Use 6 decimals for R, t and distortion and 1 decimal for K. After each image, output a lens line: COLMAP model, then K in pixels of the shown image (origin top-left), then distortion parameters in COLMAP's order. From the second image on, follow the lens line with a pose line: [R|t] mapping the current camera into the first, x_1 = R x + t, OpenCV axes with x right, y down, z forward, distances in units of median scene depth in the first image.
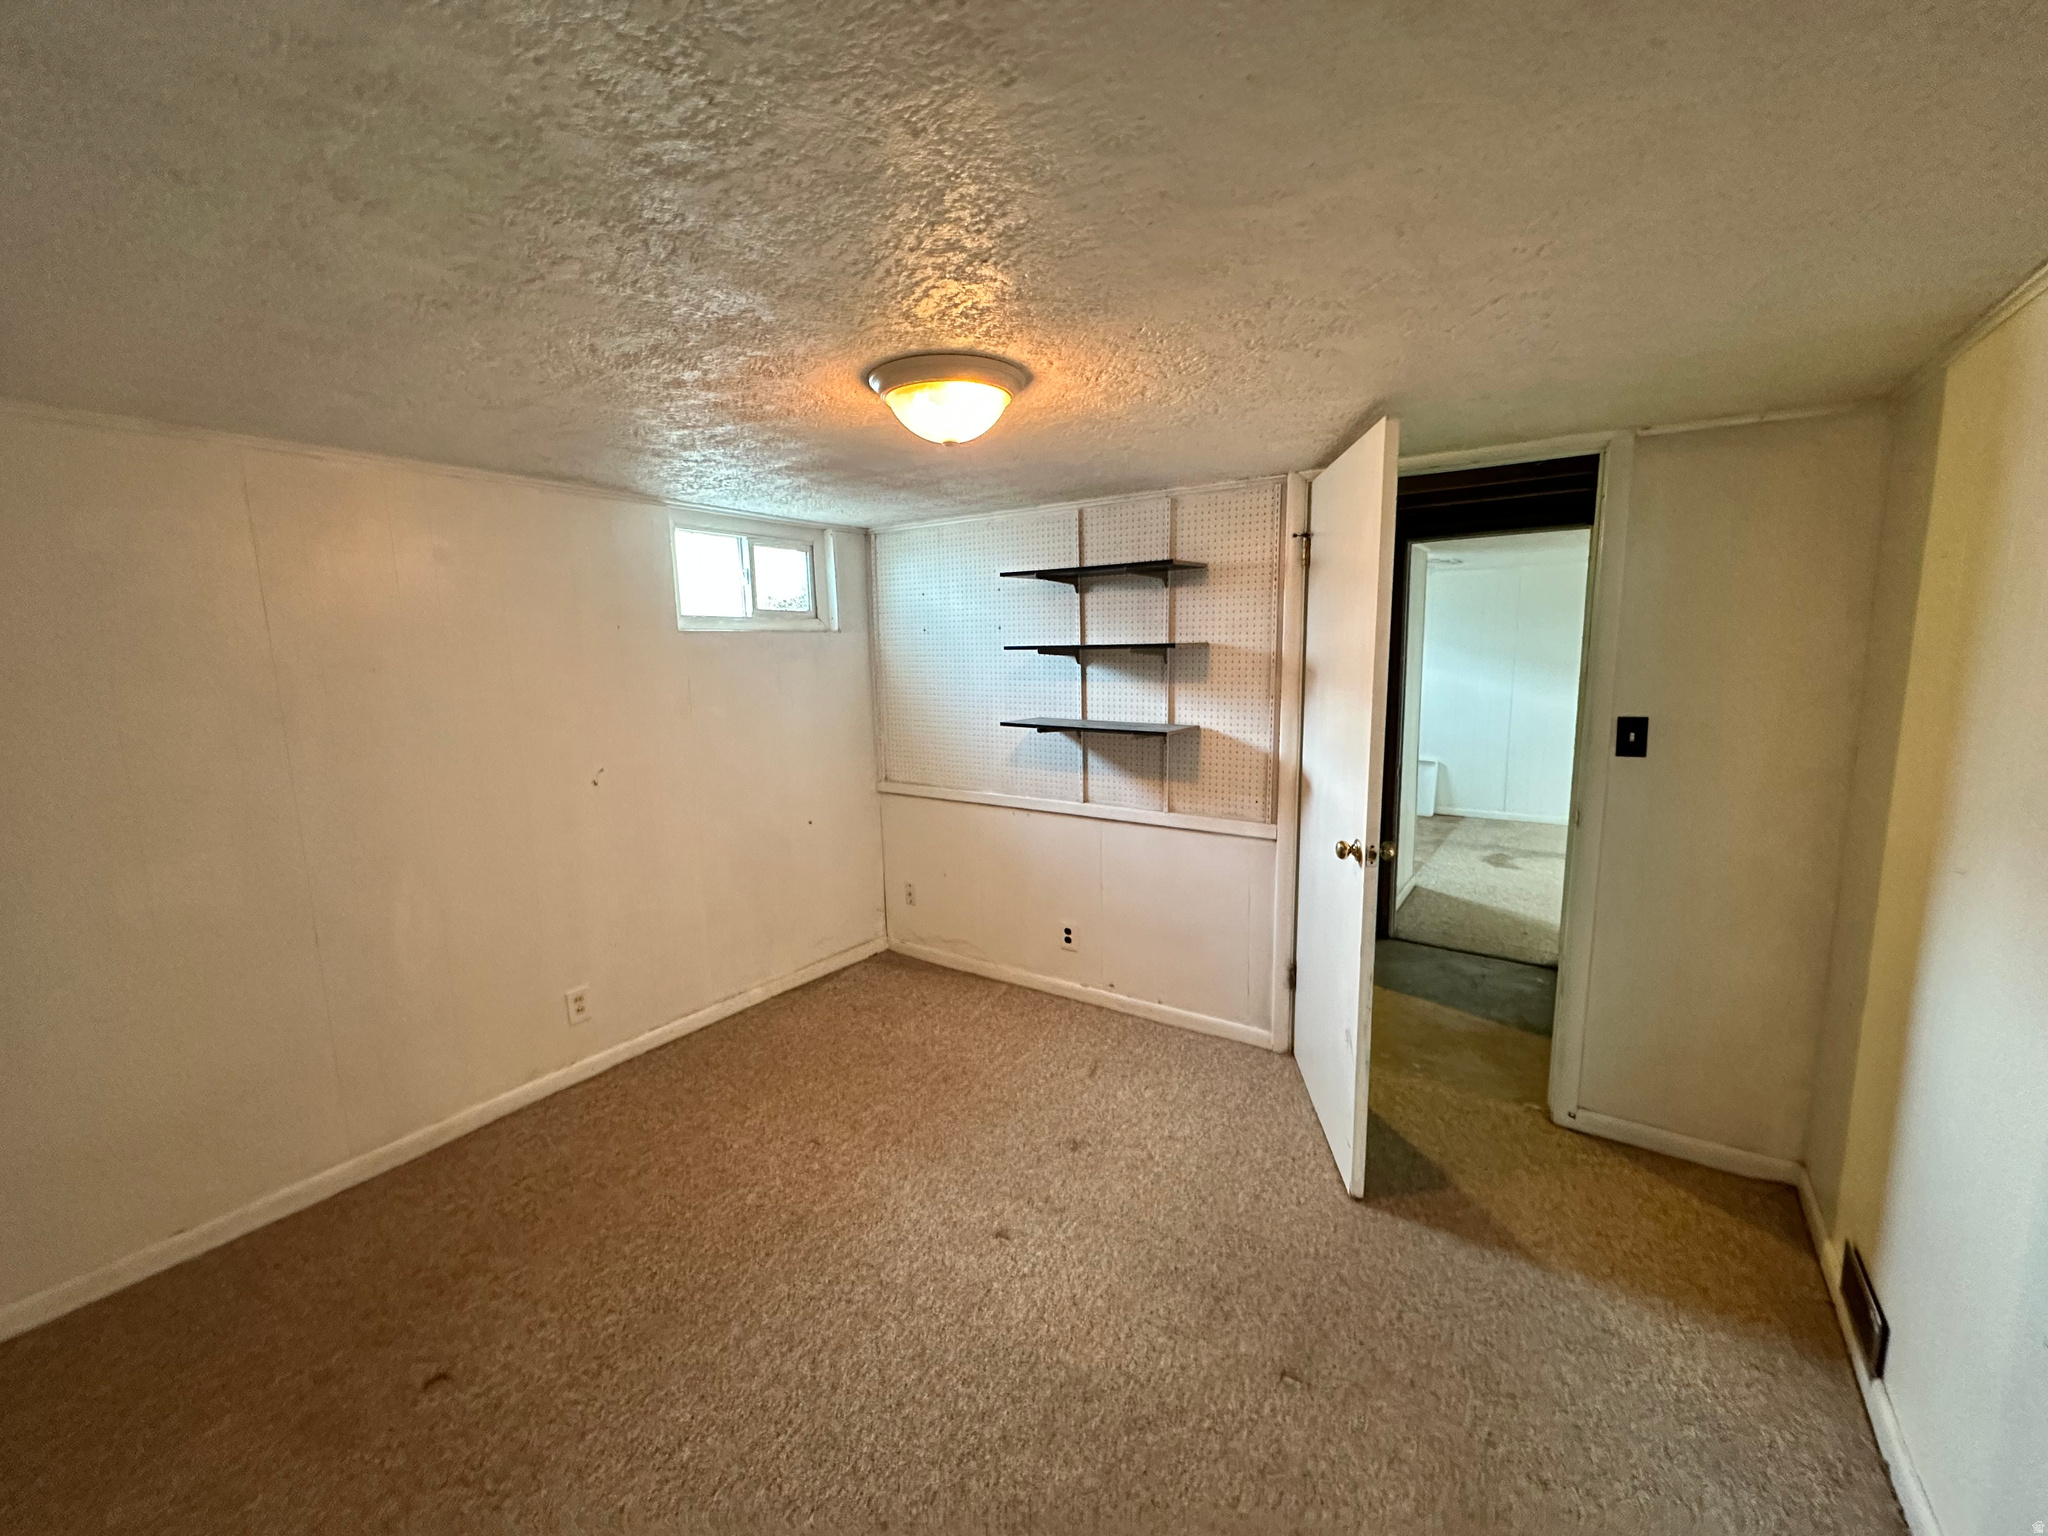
lens RADIAL K [[813.6, 0, 1021.8], [0, 813.6, 768.1], [0, 0, 1]] dist [-0.006094, 0.000793]
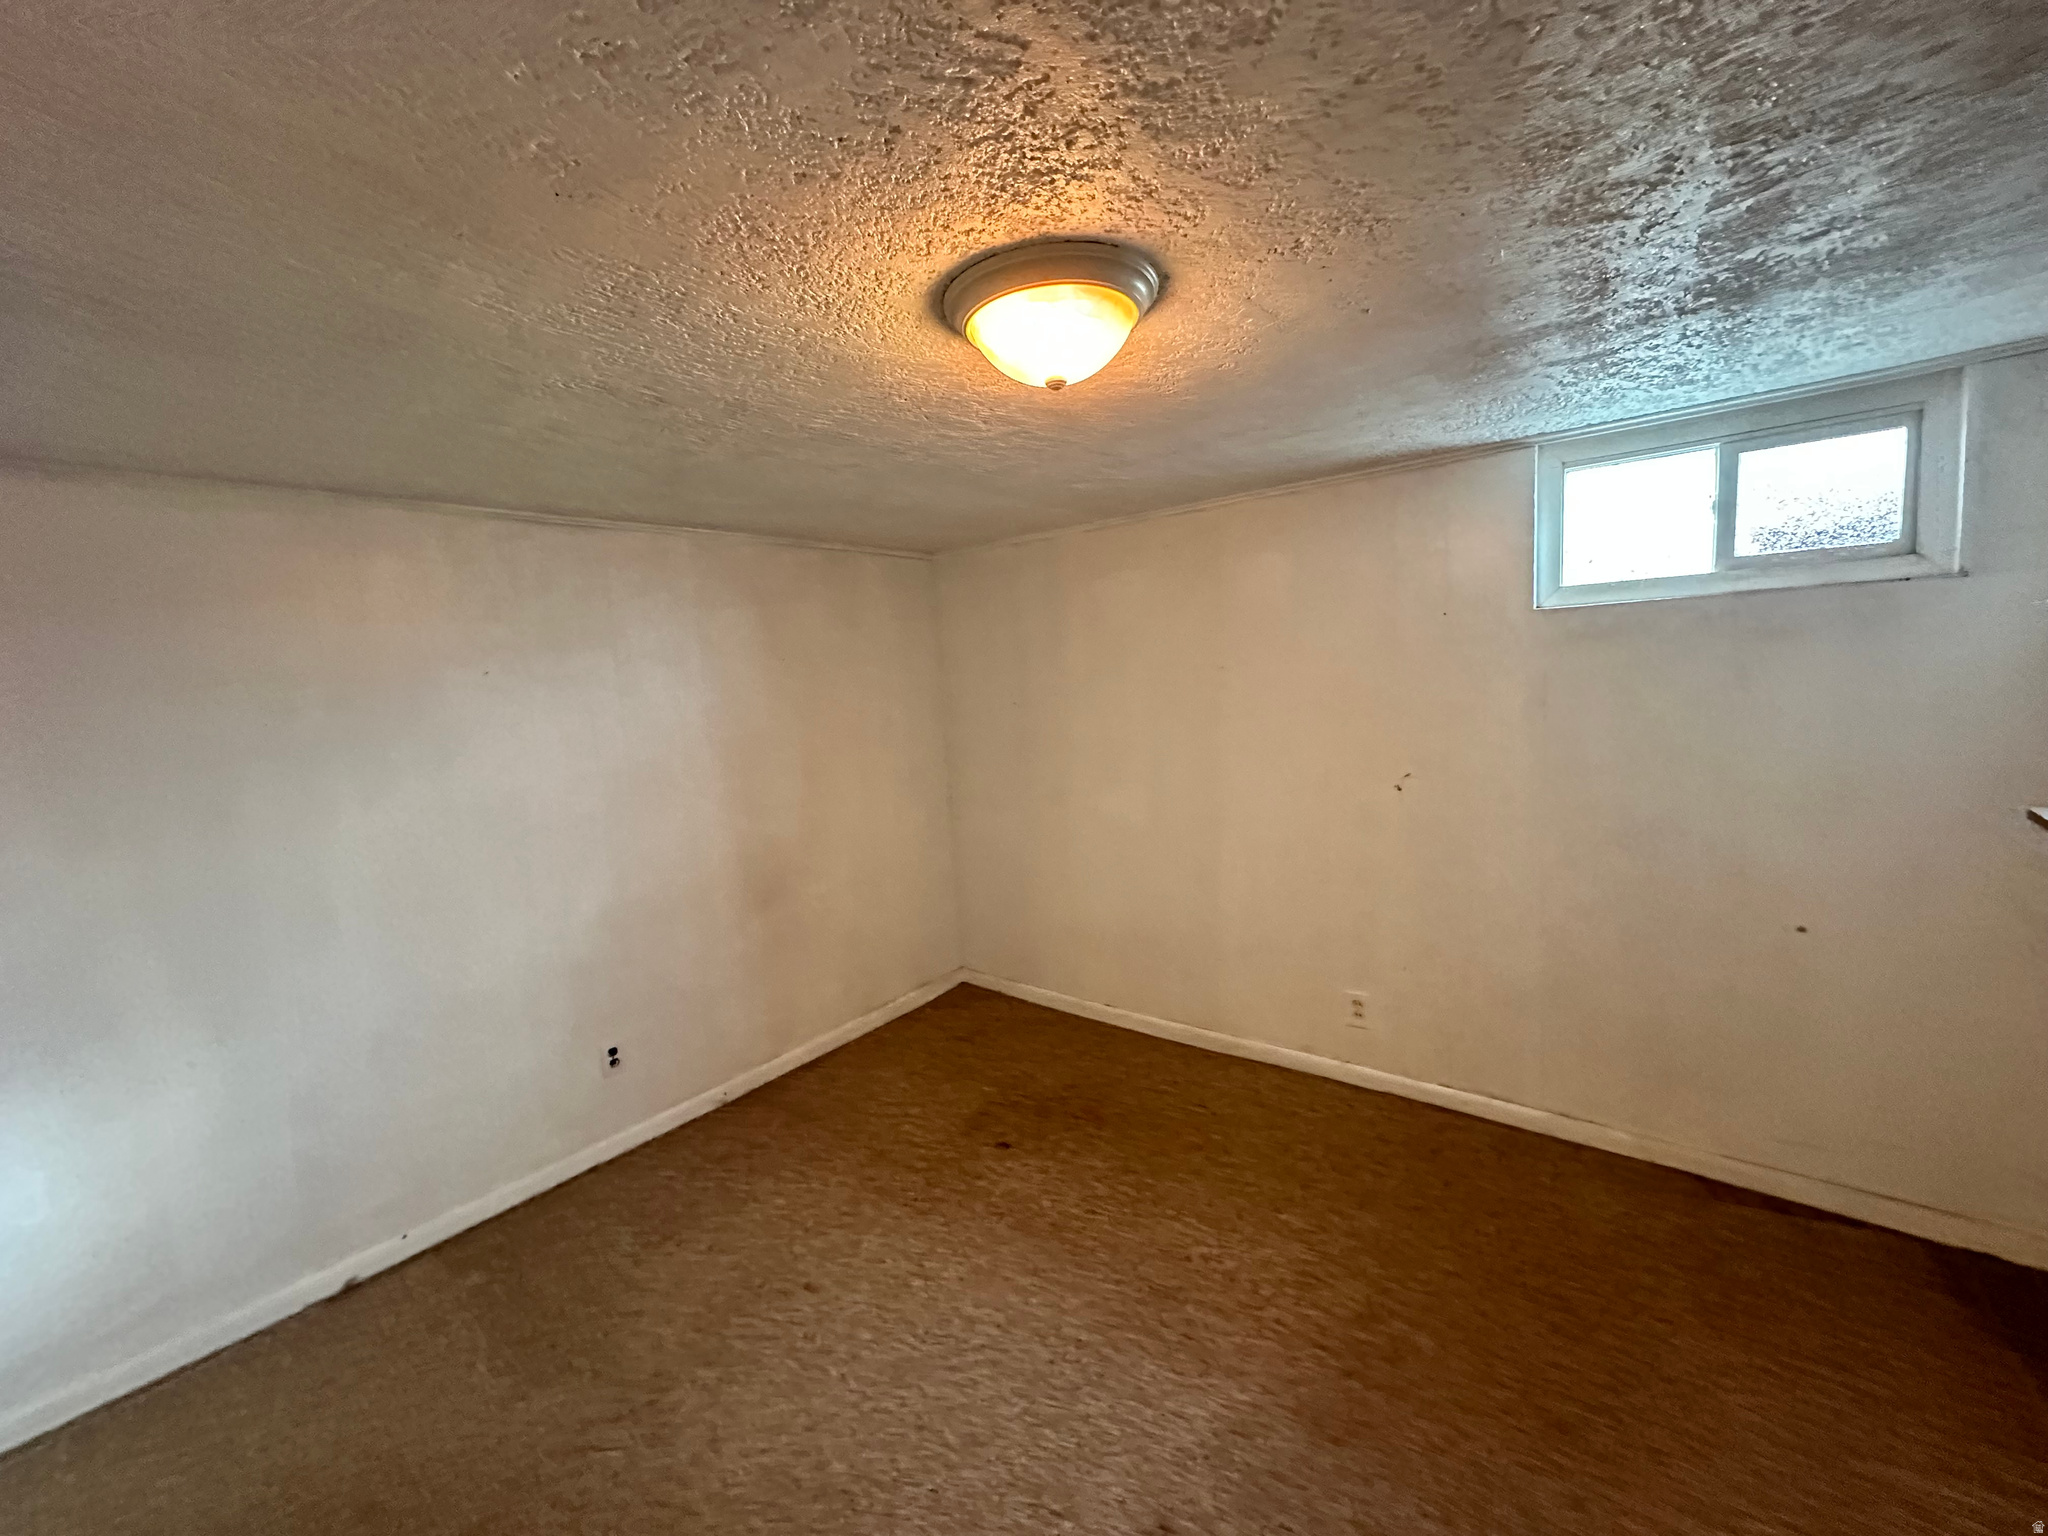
lens RADIAL K [[813.6, 0, 1020.3], [0, 813.6, 765.1], [0, 0, 1]] dist [-0.006094, 0.000793]
pose [[-0.082390, 0.130848, -0.987973, 0.411152], [-0.085993, 0.986713, 0.137853, -0.096684], [0.992883, 0.096316, -0.070043, 0.636255]]
